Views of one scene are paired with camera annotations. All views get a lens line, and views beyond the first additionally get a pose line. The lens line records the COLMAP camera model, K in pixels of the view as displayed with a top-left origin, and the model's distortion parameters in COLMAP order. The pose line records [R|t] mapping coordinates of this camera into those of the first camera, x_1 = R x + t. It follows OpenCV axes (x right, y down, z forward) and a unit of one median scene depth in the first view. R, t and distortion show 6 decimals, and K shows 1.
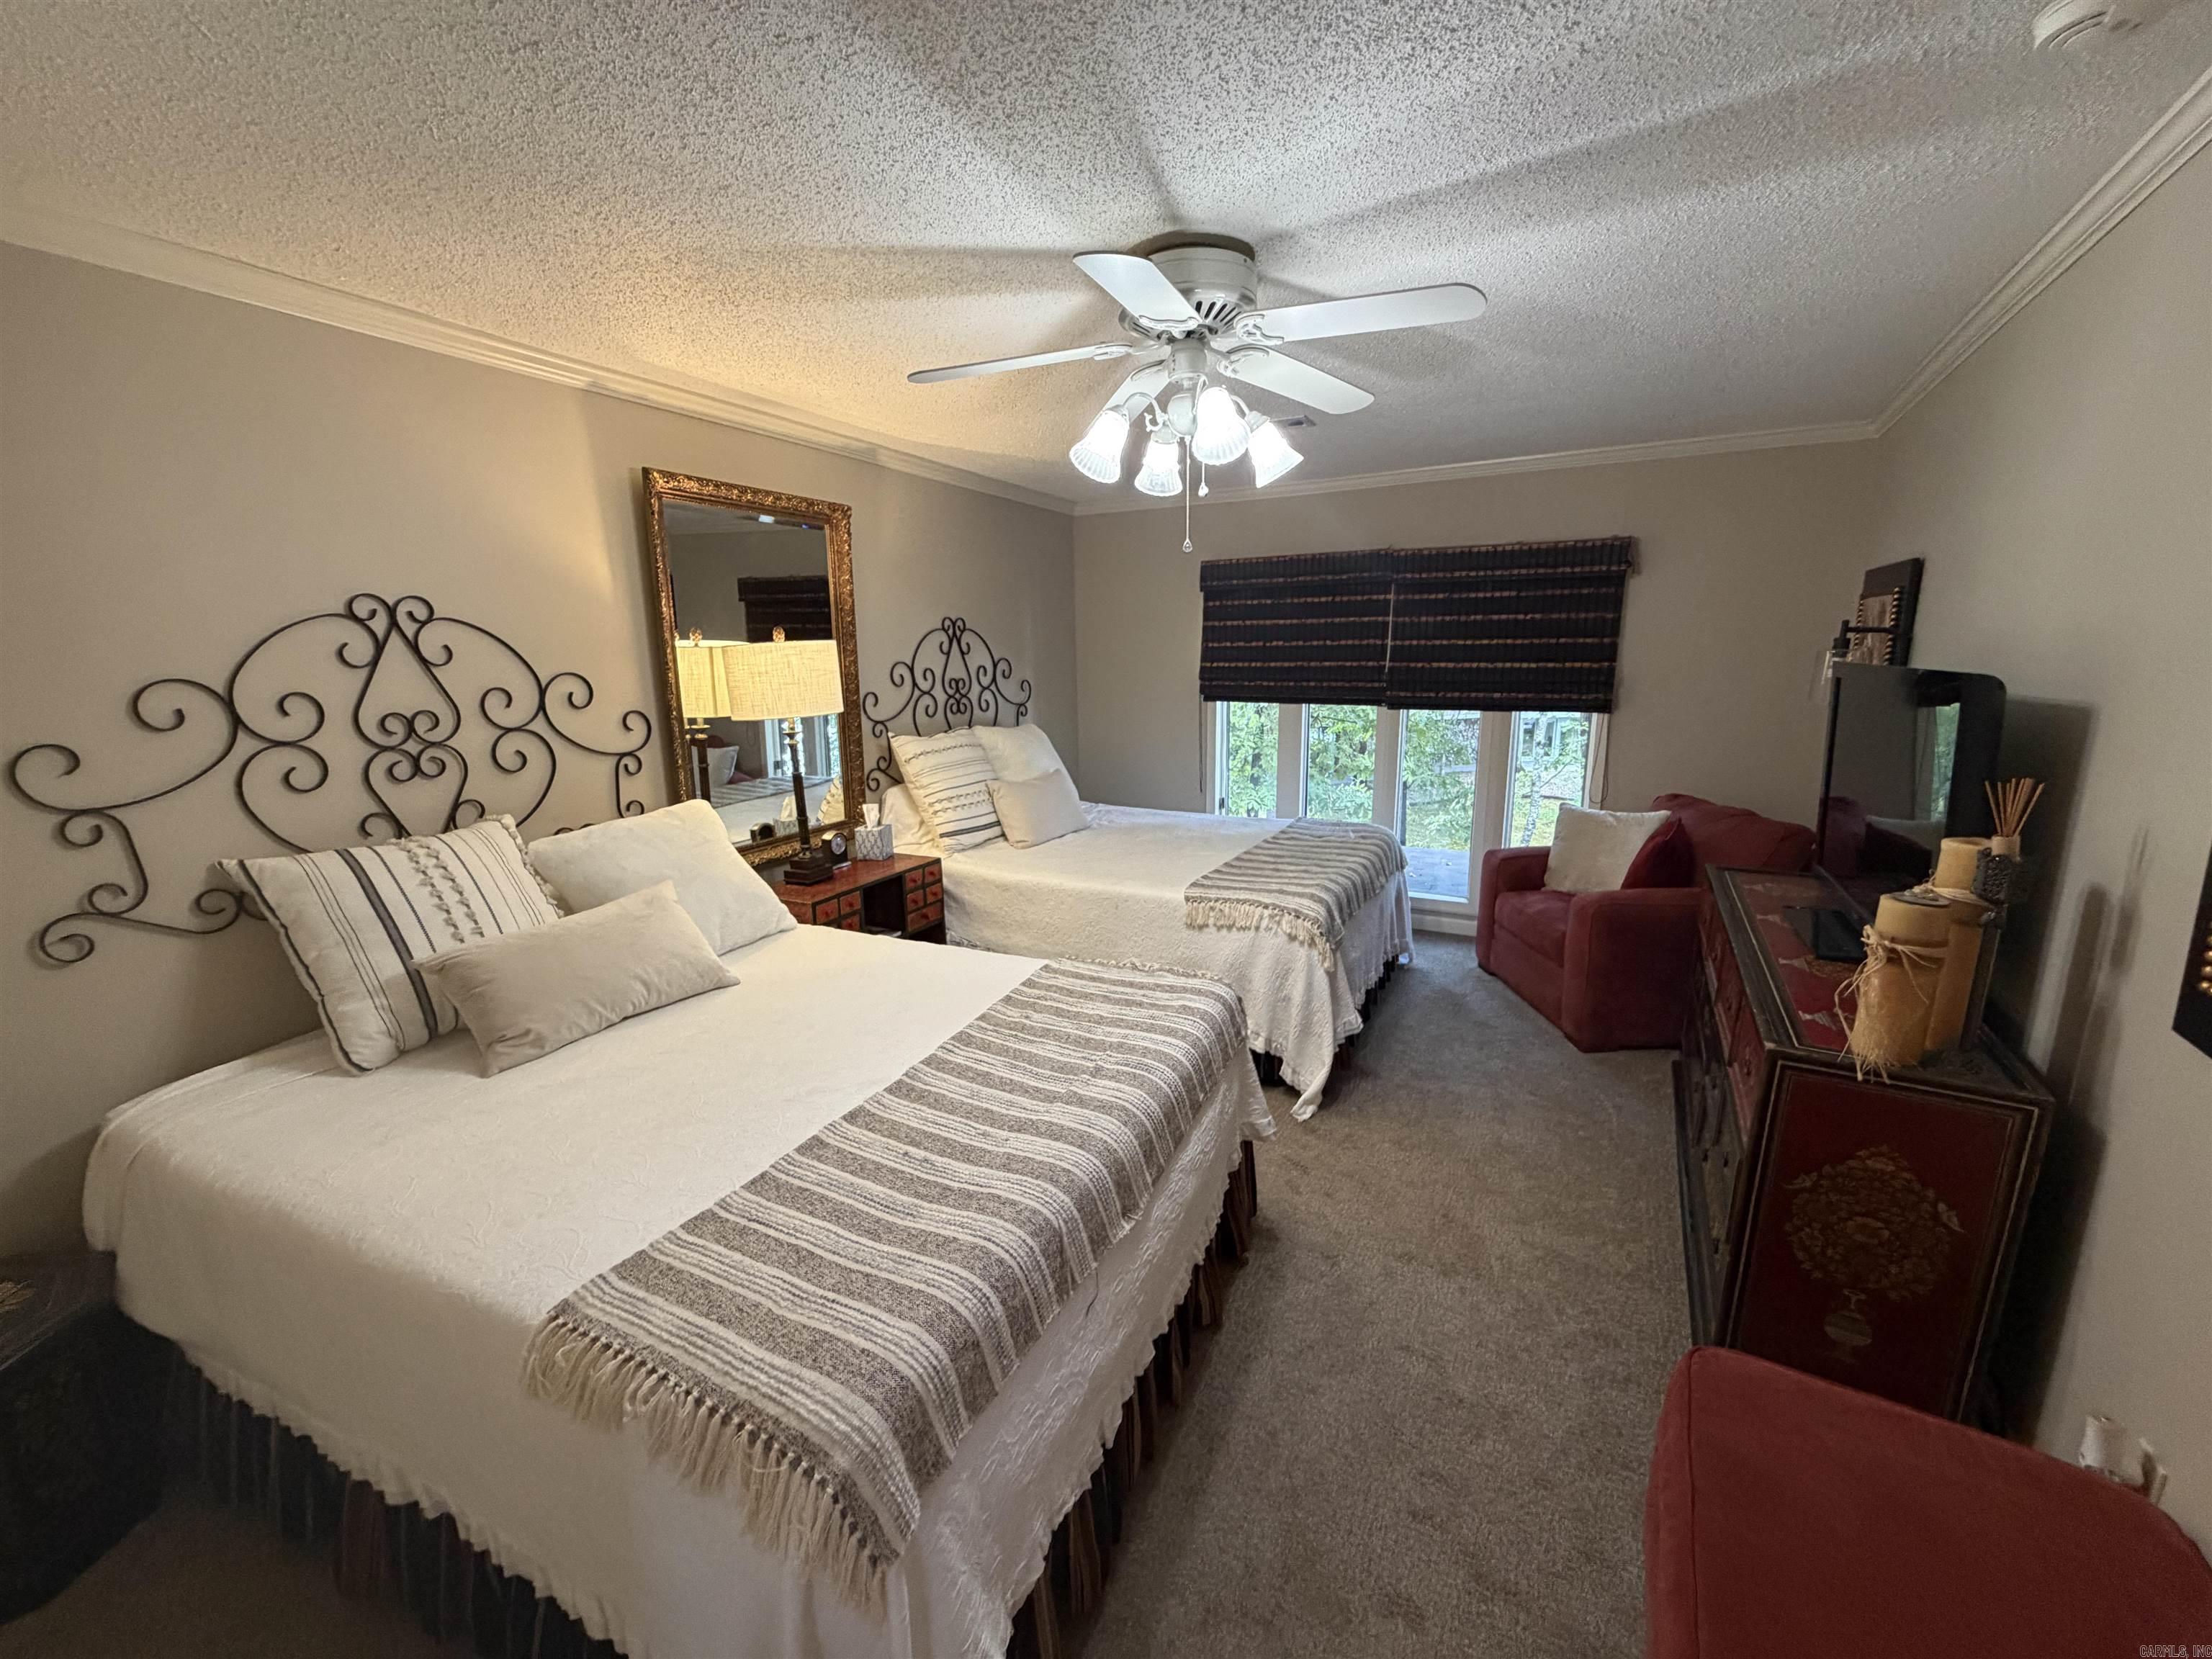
lens RADIAL K [[874.7, 0, 1097.7], [0, 874.7, 829.3], [0, 0, 1]] dist [-0.001997, -0.000177]
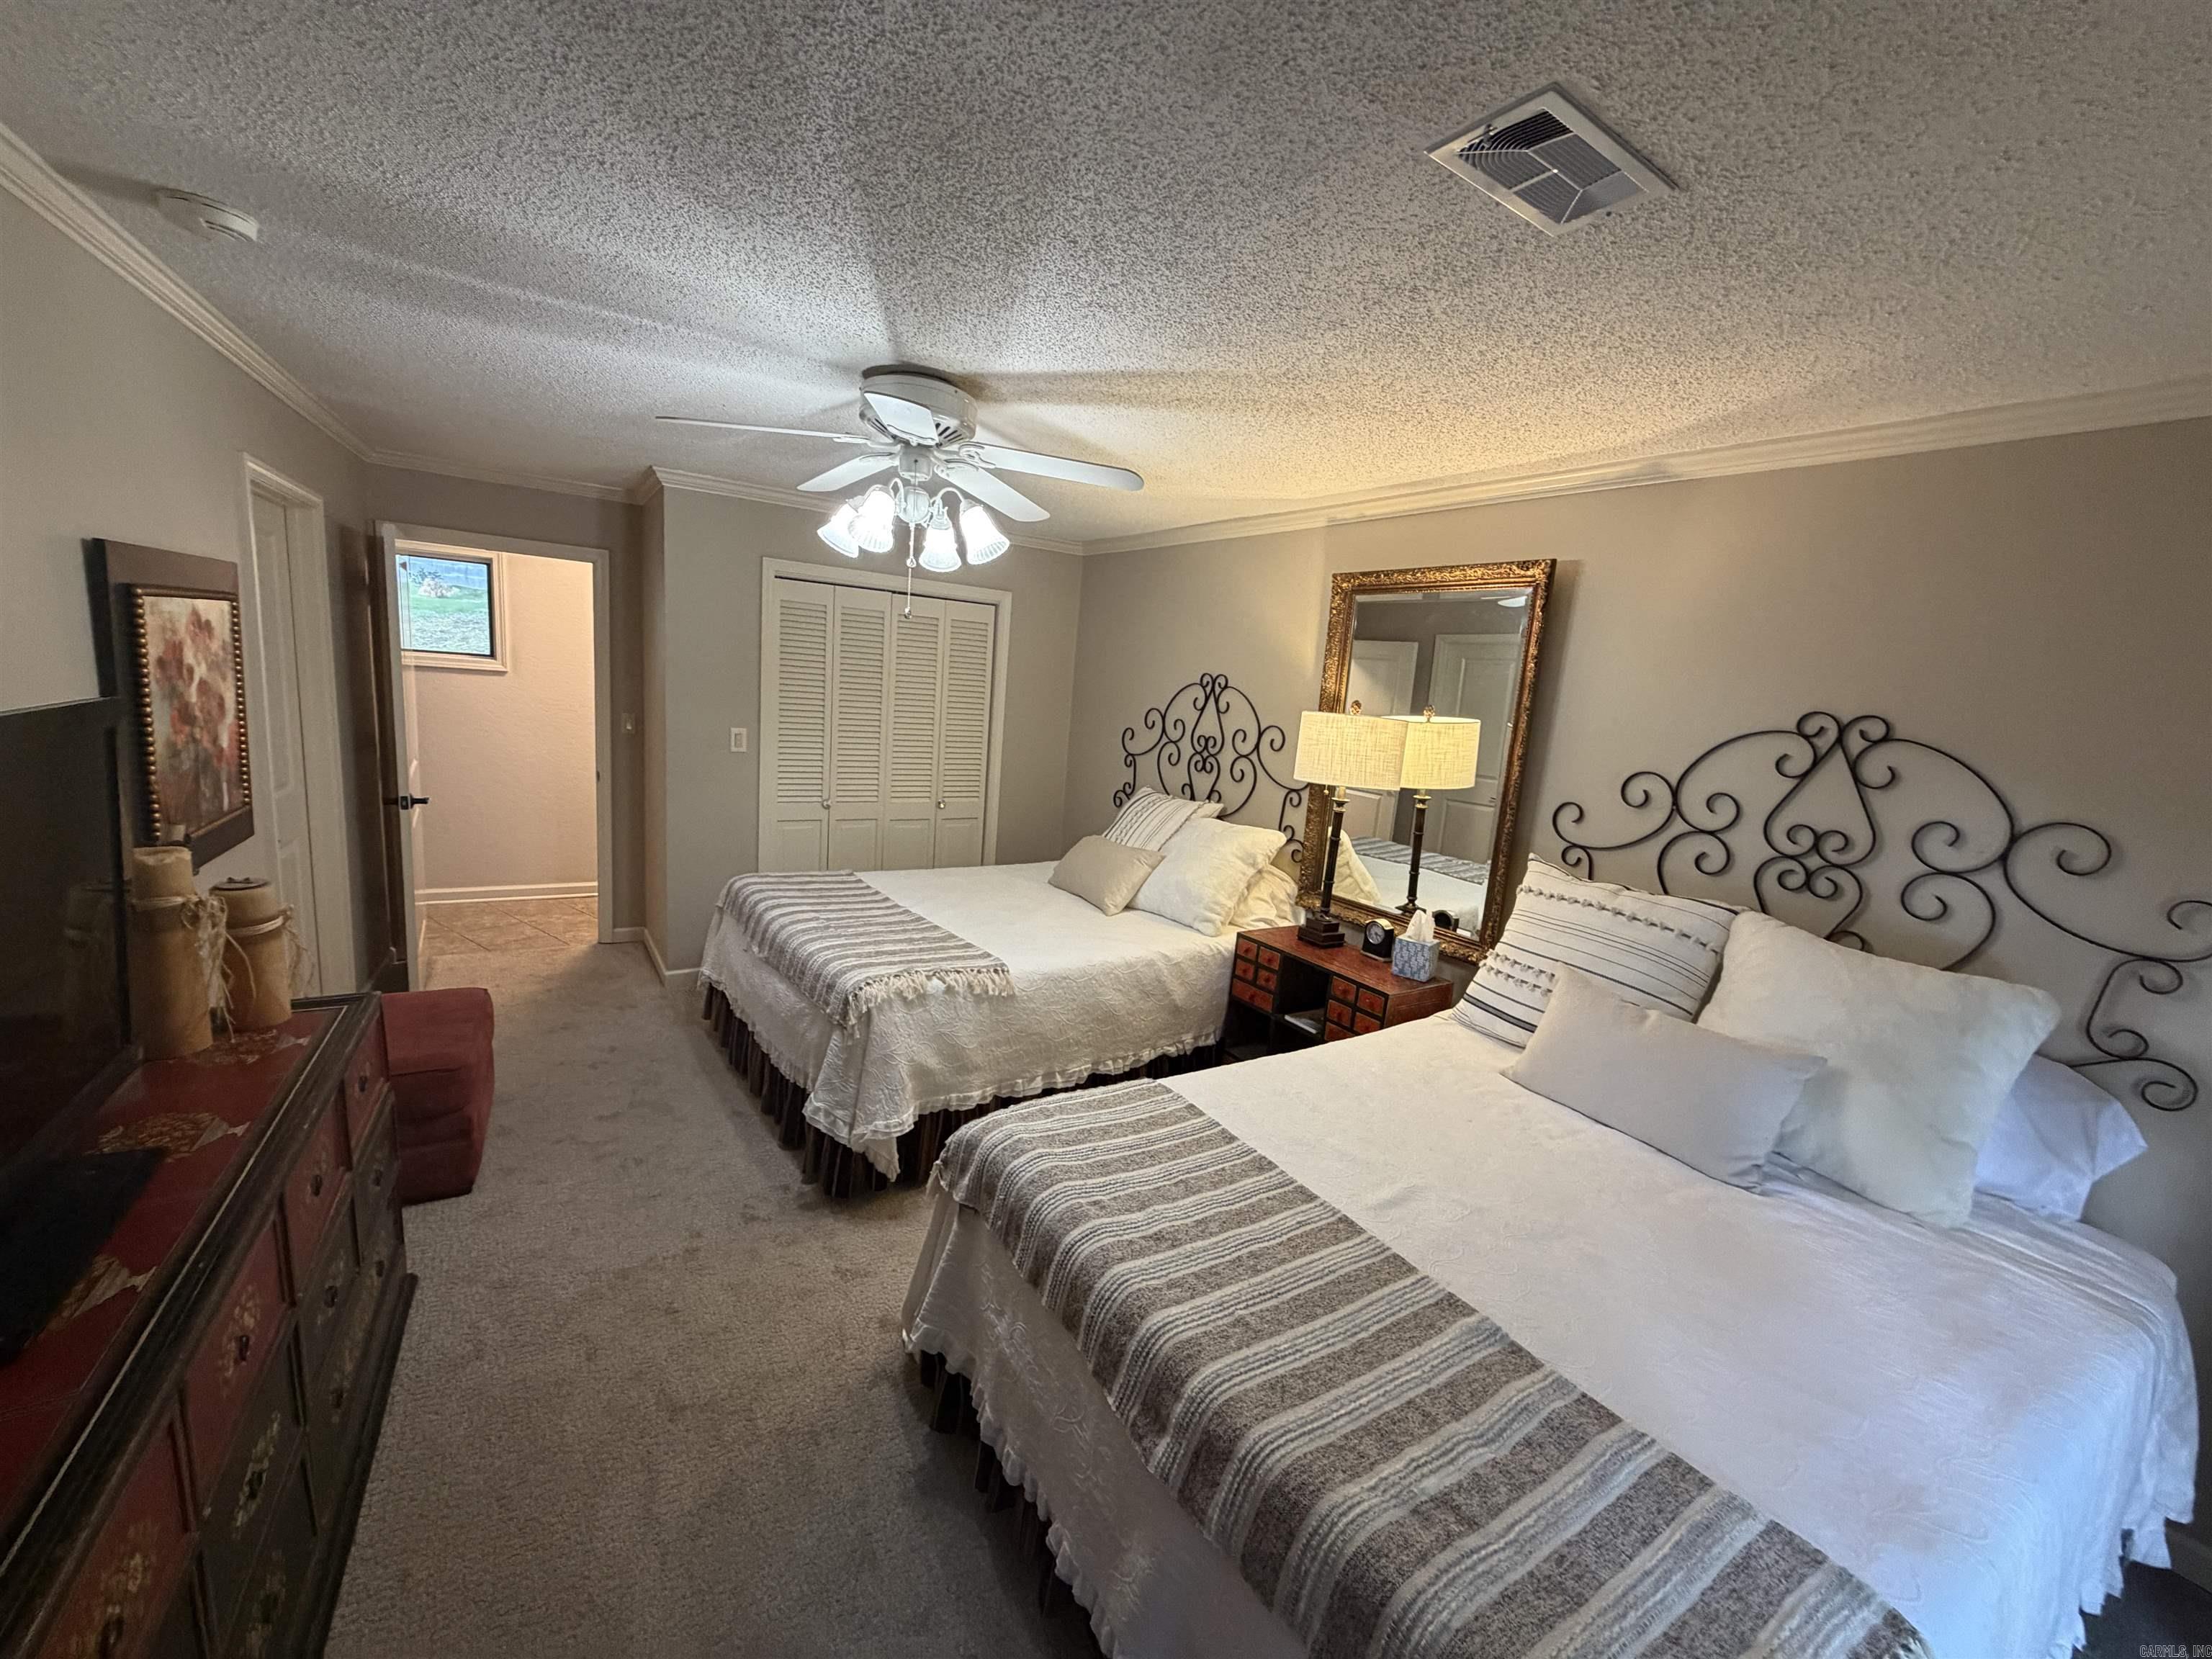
lens RADIAL K [[874.7, 0, 1097.7], [0, 874.7, 829.3], [0, 0, 1]] dist [-0.001997, -0.000177]
pose [[-0.487055, 0.098374, -0.867813, 0.791377], [-0.270727, 0.927687, 0.257105, -0.303302], [0.830352, 0.360165, -0.425202, 1.391031]]
